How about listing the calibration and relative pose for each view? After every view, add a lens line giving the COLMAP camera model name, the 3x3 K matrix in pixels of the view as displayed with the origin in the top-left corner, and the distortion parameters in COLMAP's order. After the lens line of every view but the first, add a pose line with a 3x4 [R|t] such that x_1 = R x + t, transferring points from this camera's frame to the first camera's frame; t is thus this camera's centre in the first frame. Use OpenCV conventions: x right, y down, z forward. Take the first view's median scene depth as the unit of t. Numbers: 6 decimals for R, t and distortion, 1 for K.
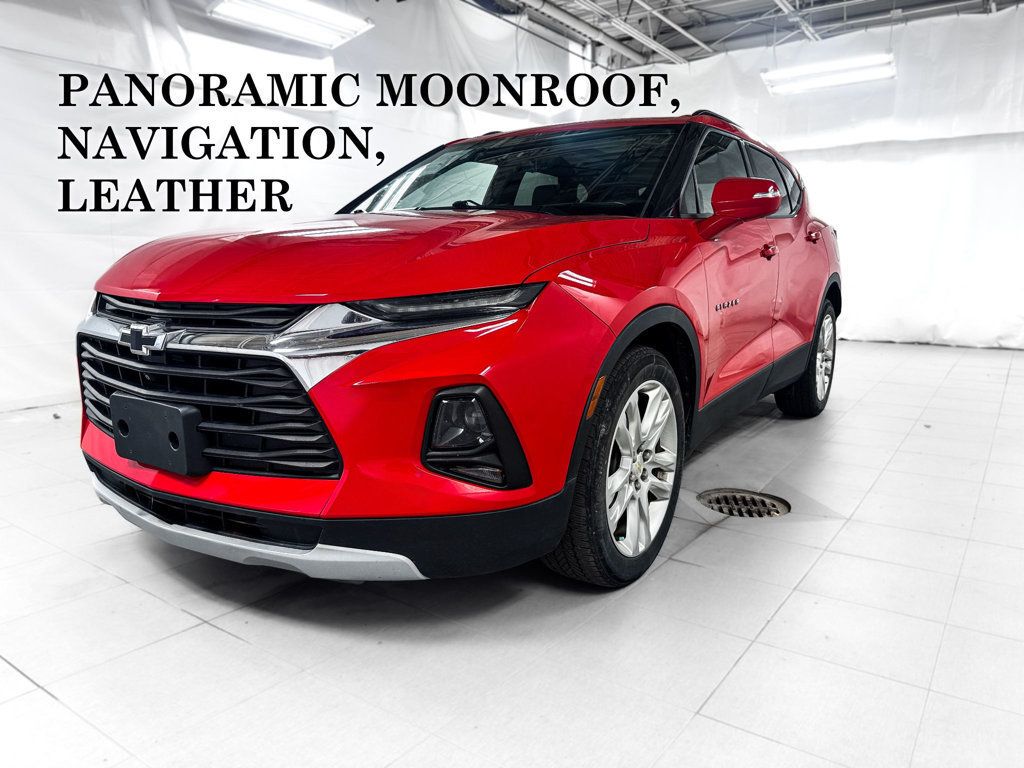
lens RADIAL K [[737.3, 0, 516.9], [0, 737.3, 385.7], [0, 0, 1]] dist [0.029239, -0.024417]
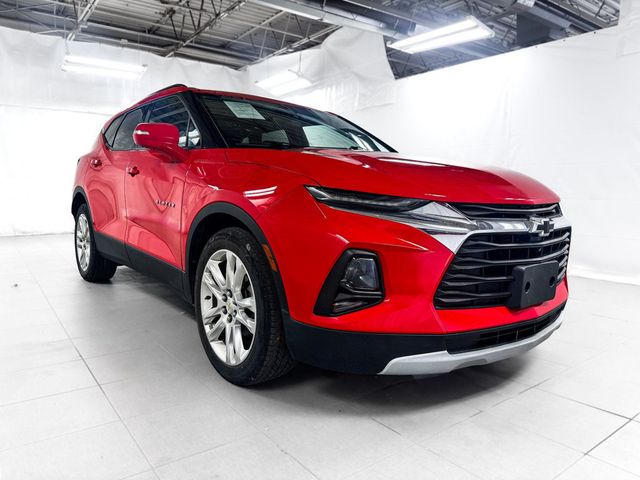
lens RADIAL K [[460.8, 0, 318.9], [0, 460.8, 239.0], [0, 0, 1]] dist [0.029239, -0.024417]
pose [[0.297784, -0.111238, 0.948130, -1.399964], [0.158837, 0.985117, 0.065691, -0.156432], [-0.941326, 0.131037, 0.311021, 0.976940]]
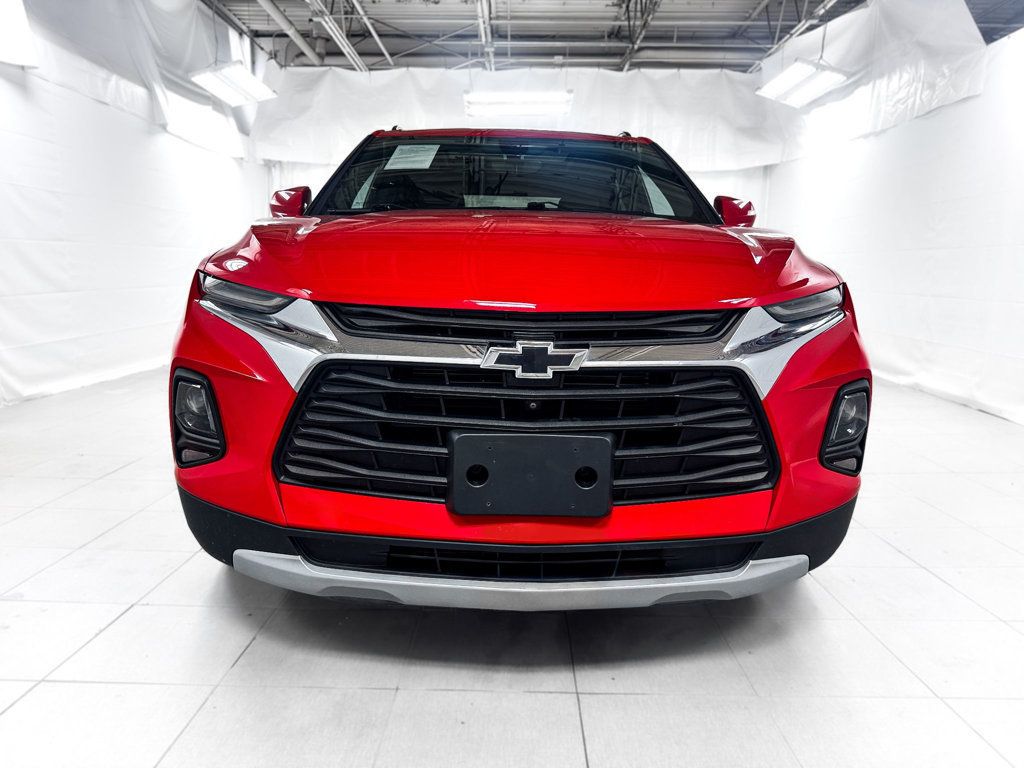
lens RADIAL K [[737.3, 0, 513.0], [0, 737.3, 382.5], [0, 0, 1]] dist [0.029239, -0.024417]
pose [[0.821496, -0.082740, 0.564179, -0.826753], [0.091209, 0.995744, 0.013223, -0.042567], [-0.562872, 0.040595, 0.825547, 0.303759]]
